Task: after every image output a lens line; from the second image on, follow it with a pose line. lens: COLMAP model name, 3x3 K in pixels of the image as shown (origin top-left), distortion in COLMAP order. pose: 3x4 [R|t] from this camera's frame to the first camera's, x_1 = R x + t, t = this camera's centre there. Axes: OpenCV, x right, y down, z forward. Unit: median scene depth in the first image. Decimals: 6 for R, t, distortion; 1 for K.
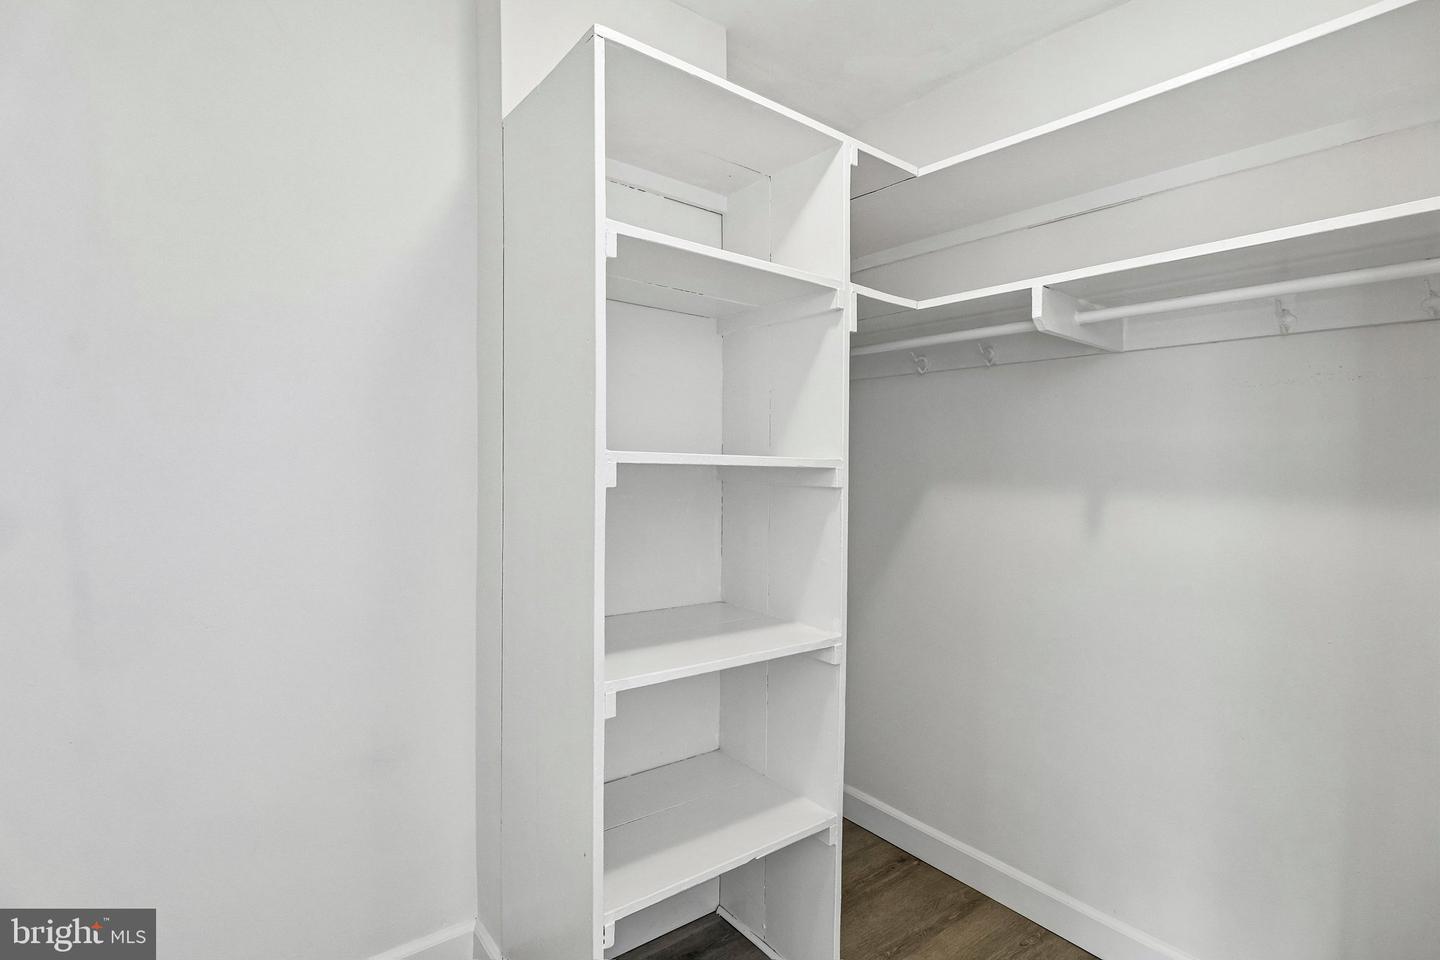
lens RADIAL K [[684.5, 0, 748.7], [0, 684.5, 485.2], [0, 0, 1]] dist [0.011851, -0.020822]
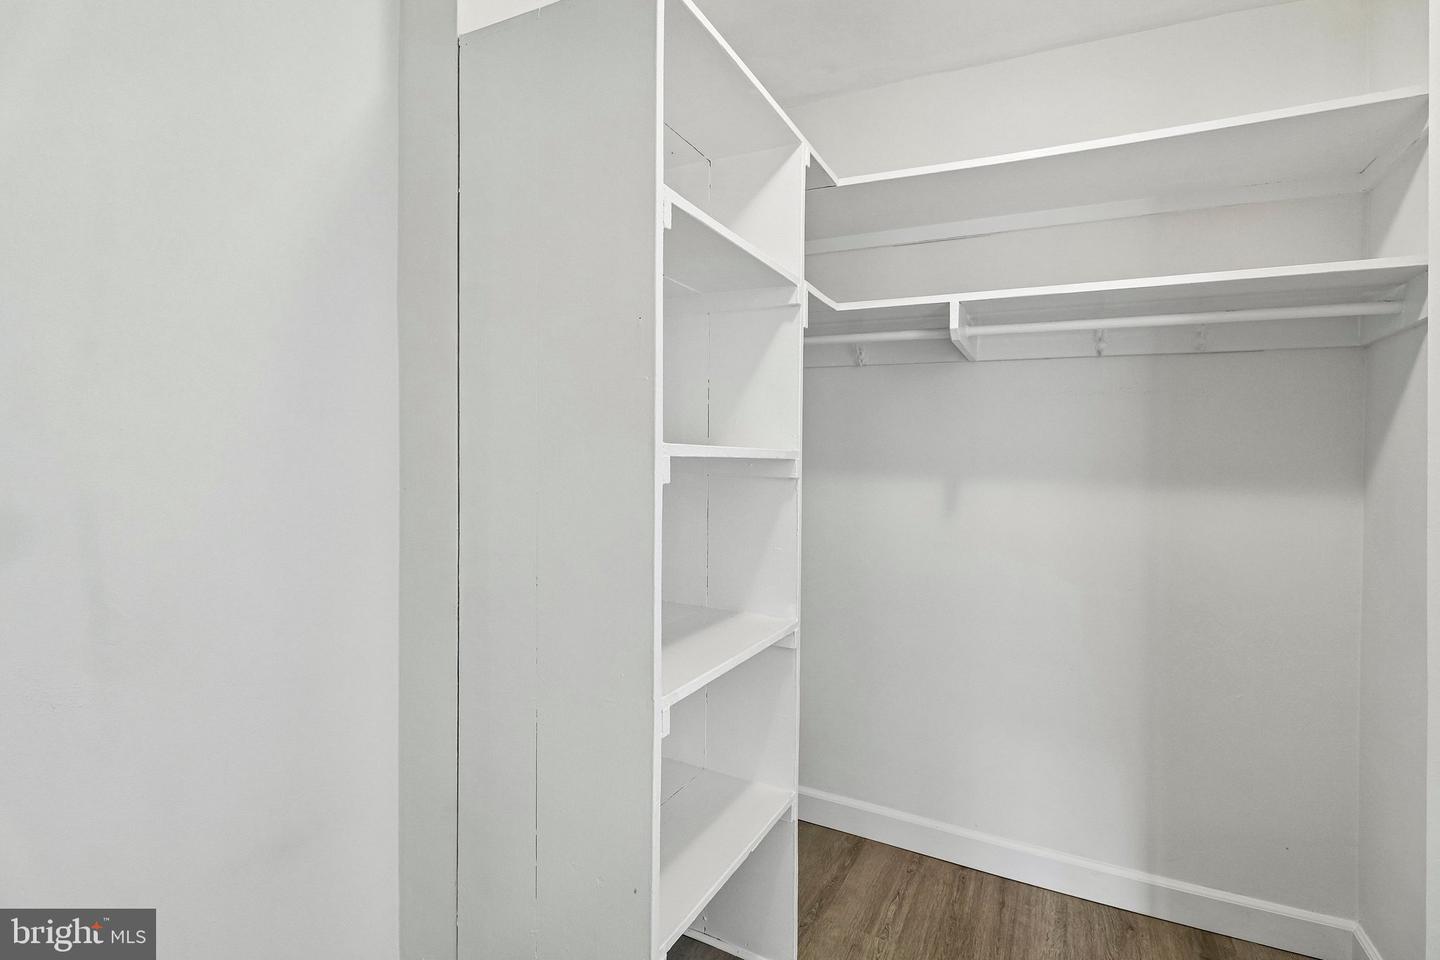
lens RADIAL K [[673.4, 0, 710.2], [0, 673.4, 480.6], [0, 0, 1]] dist [0.002012, -0.013525]
pose [[0.909806, -0.016119, 0.414721, -0.409784], [0.008760, 0.999769, 0.019639, -0.014158], [-0.414942, -0.014235, 0.909737, 0.130206]]
